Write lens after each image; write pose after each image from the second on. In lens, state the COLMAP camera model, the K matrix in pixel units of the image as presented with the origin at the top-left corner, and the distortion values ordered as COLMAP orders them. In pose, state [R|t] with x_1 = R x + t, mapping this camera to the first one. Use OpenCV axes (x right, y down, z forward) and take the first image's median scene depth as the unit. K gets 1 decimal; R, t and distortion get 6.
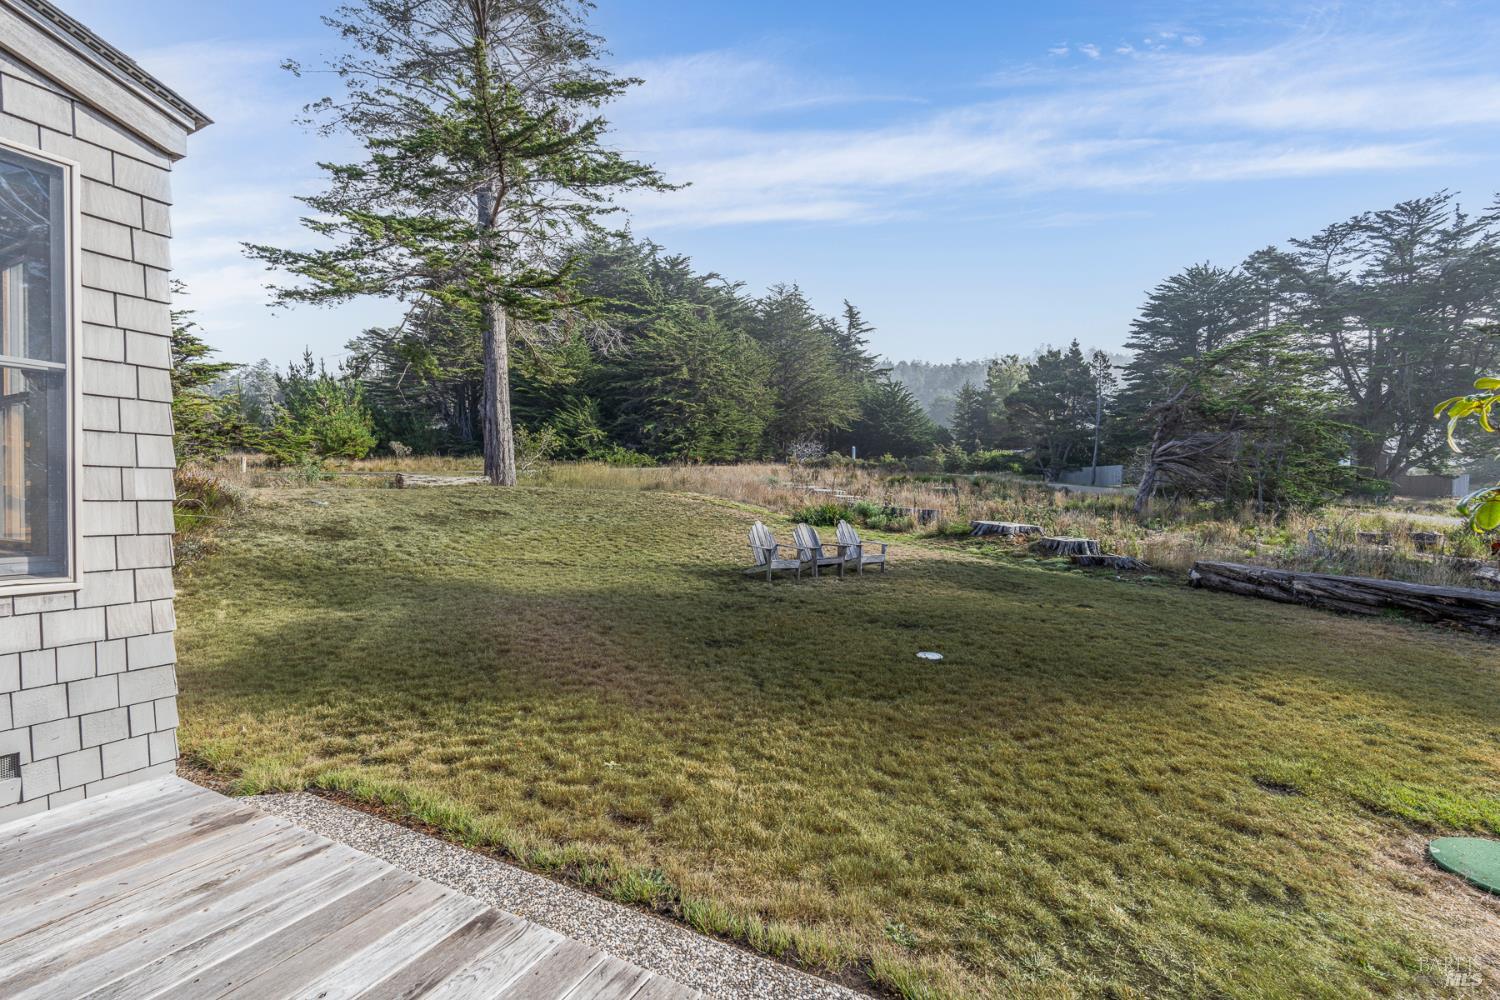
lens RADIAL K [[674.1, 0, 742.3], [0, 674.1, 513.7], [0, 0, 1]] dist [-0.003785, -0.000042]
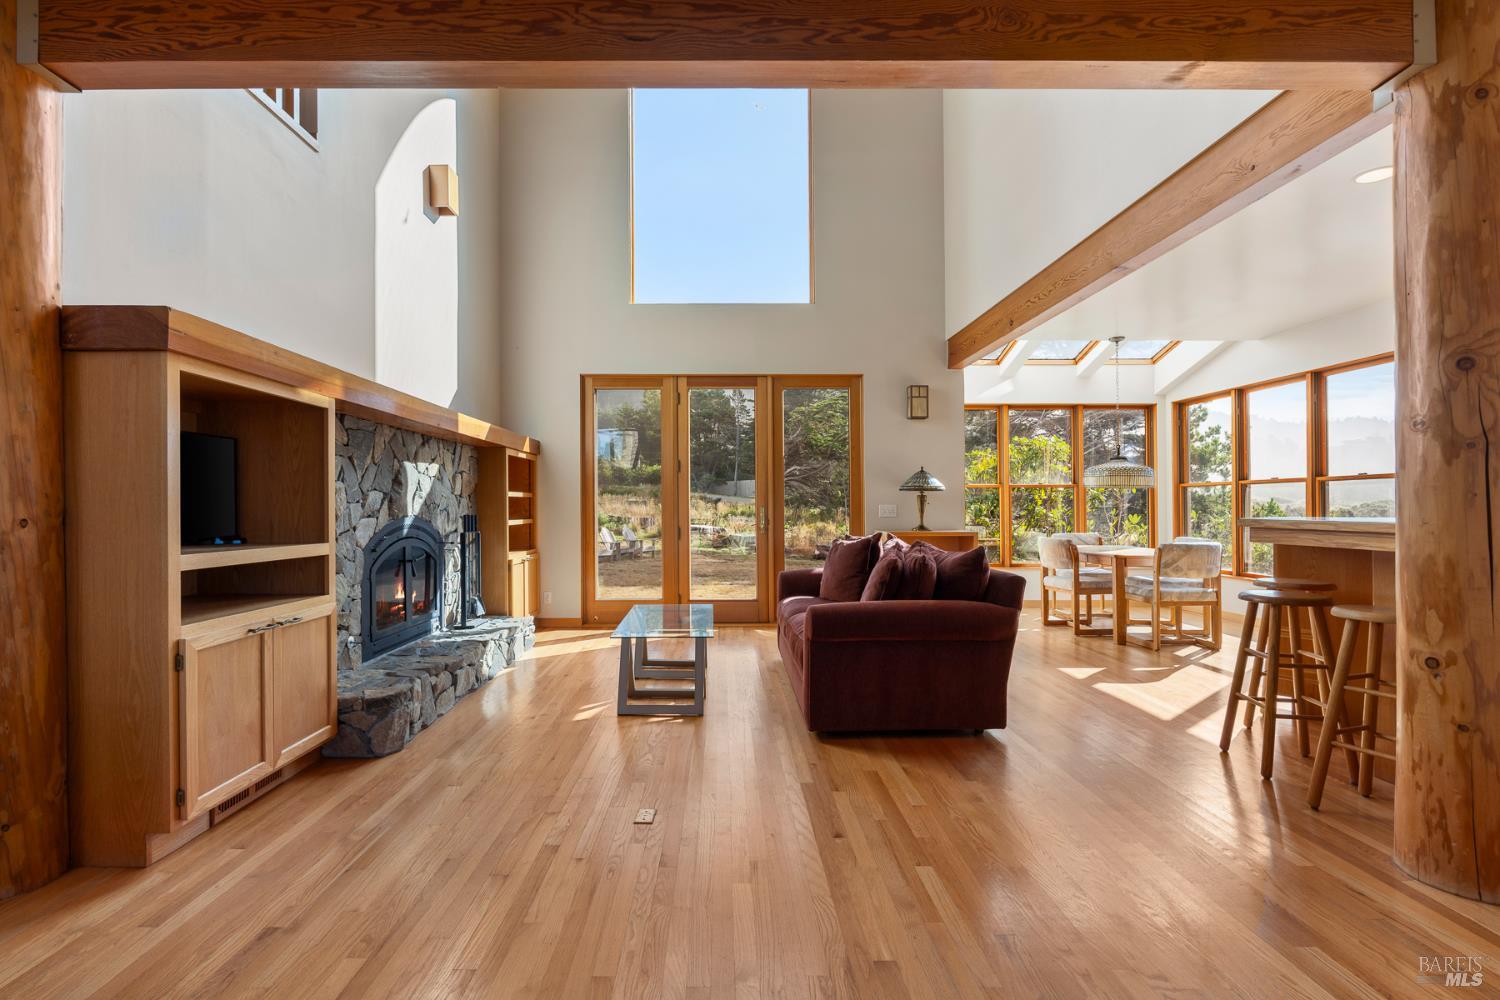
lens RADIAL K [[674.1, 0, 725.2], [0, 674.1, 498.9], [0, 0, 1]] dist [-0.003785, -0.000042]
pose [[0.886650, -0.004315, 0.462421, -0.141421], [0.021121, 0.999291, -0.031172, 0.001704], [-0.461958, 0.037406, 0.886112, -0.180821]]
